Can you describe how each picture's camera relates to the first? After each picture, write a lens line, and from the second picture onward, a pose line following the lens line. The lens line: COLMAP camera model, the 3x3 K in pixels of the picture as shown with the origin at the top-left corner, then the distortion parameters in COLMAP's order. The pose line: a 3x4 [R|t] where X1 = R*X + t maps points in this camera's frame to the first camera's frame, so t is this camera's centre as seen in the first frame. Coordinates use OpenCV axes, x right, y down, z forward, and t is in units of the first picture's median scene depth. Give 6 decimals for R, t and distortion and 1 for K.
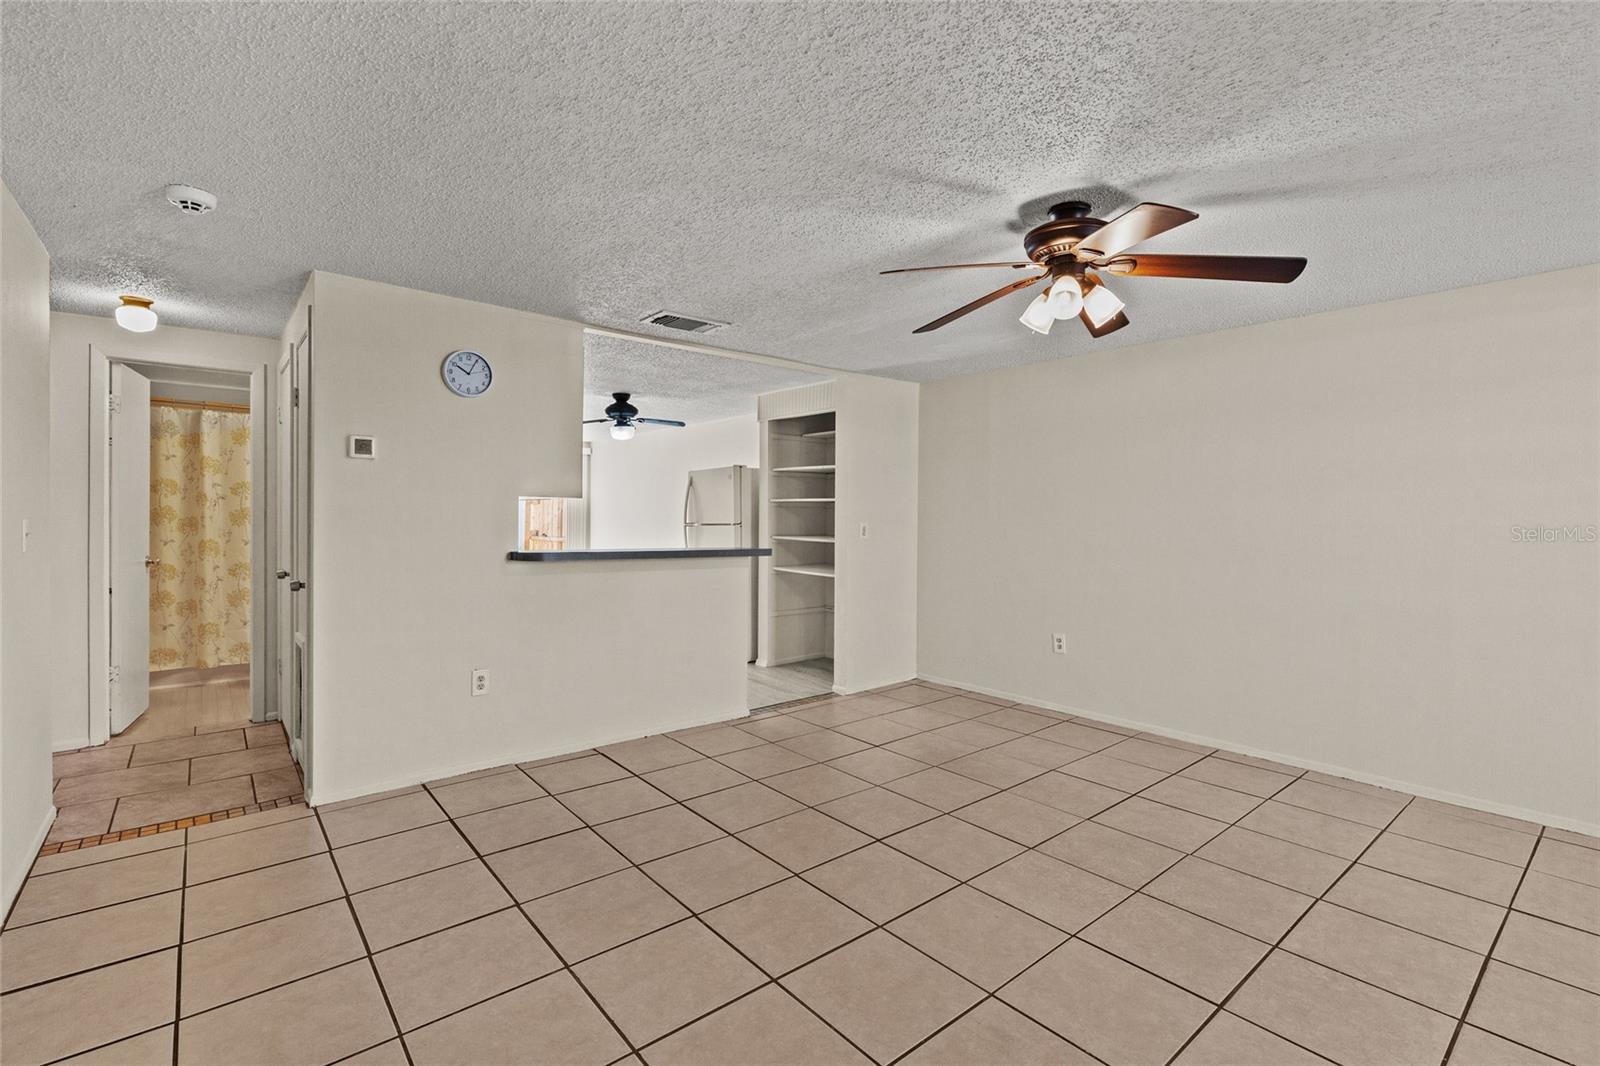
lens RADIAL K [[718.4, 0, 795.4], [0, 718.4, 528.2], [0, 0, 1]] dist [0.002221, 0.000570]
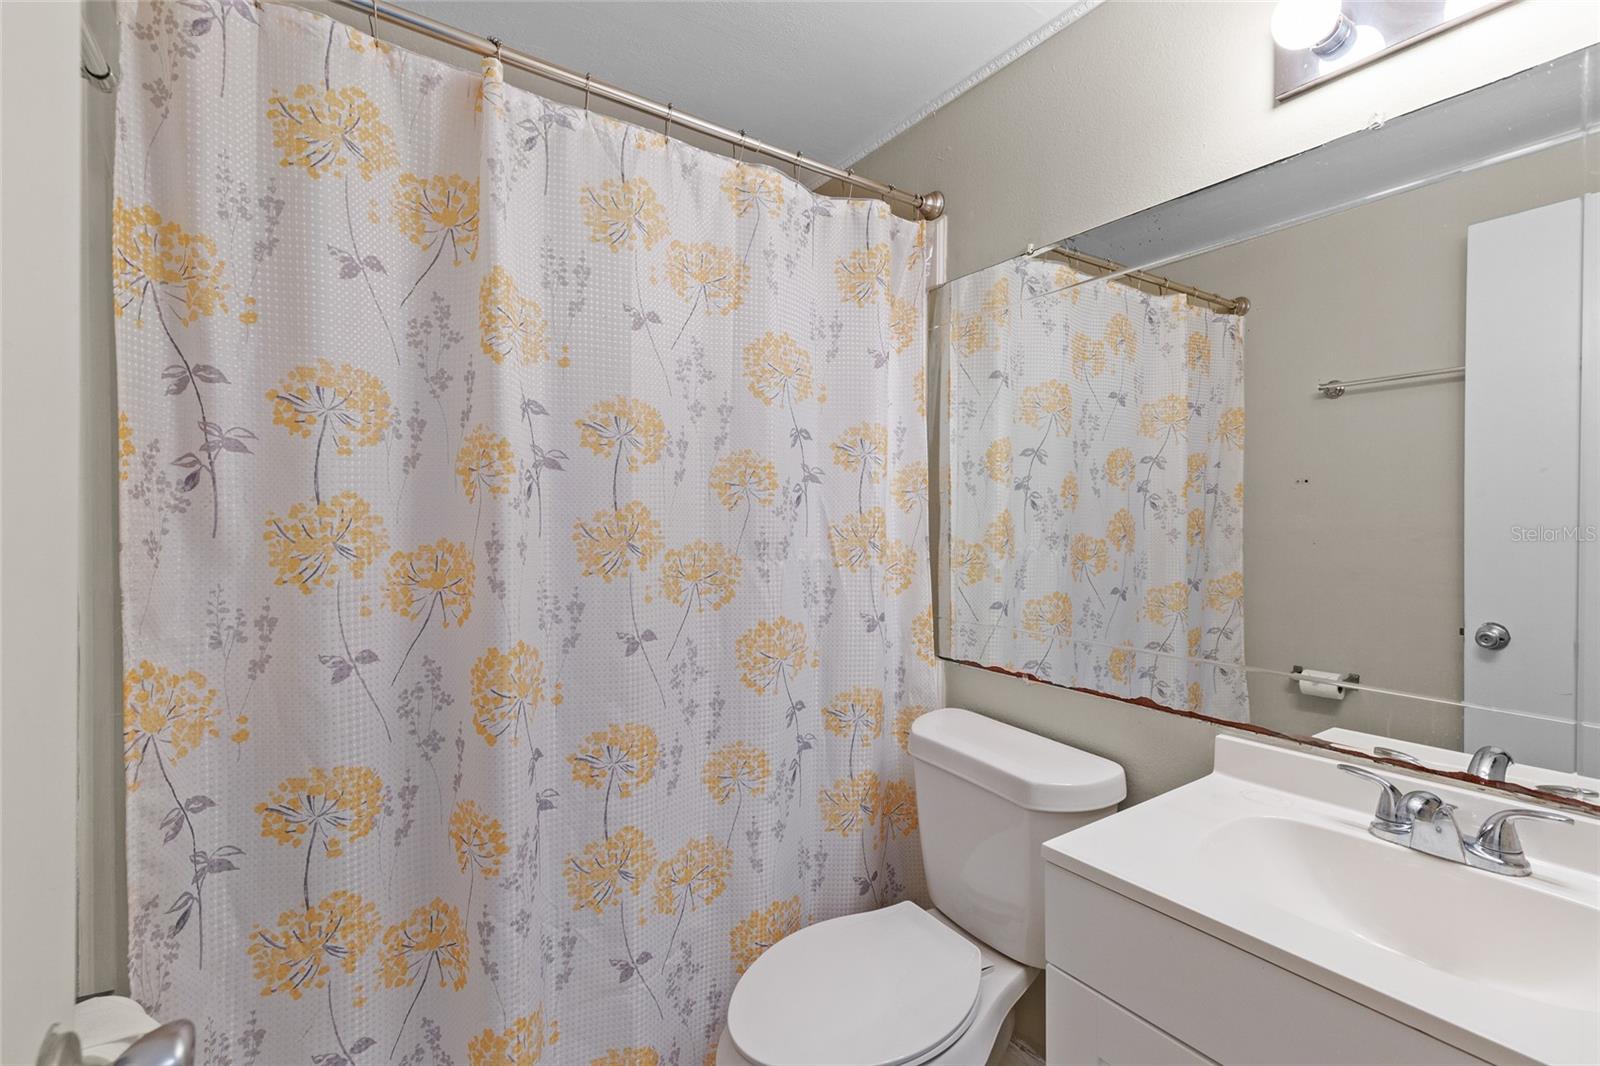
lens RADIAL K [[718.4, 0, 806.1], [0, 718.4, 527.2], [0, 0, 1]] dist [0.002221, 0.000570]
pose [[0.996112, -0.006893, -0.087822, -0.703789], [0.006091, 0.999937, -0.009390, -0.018139], [0.087881, 0.008819, 0.996092, 0.783114]]
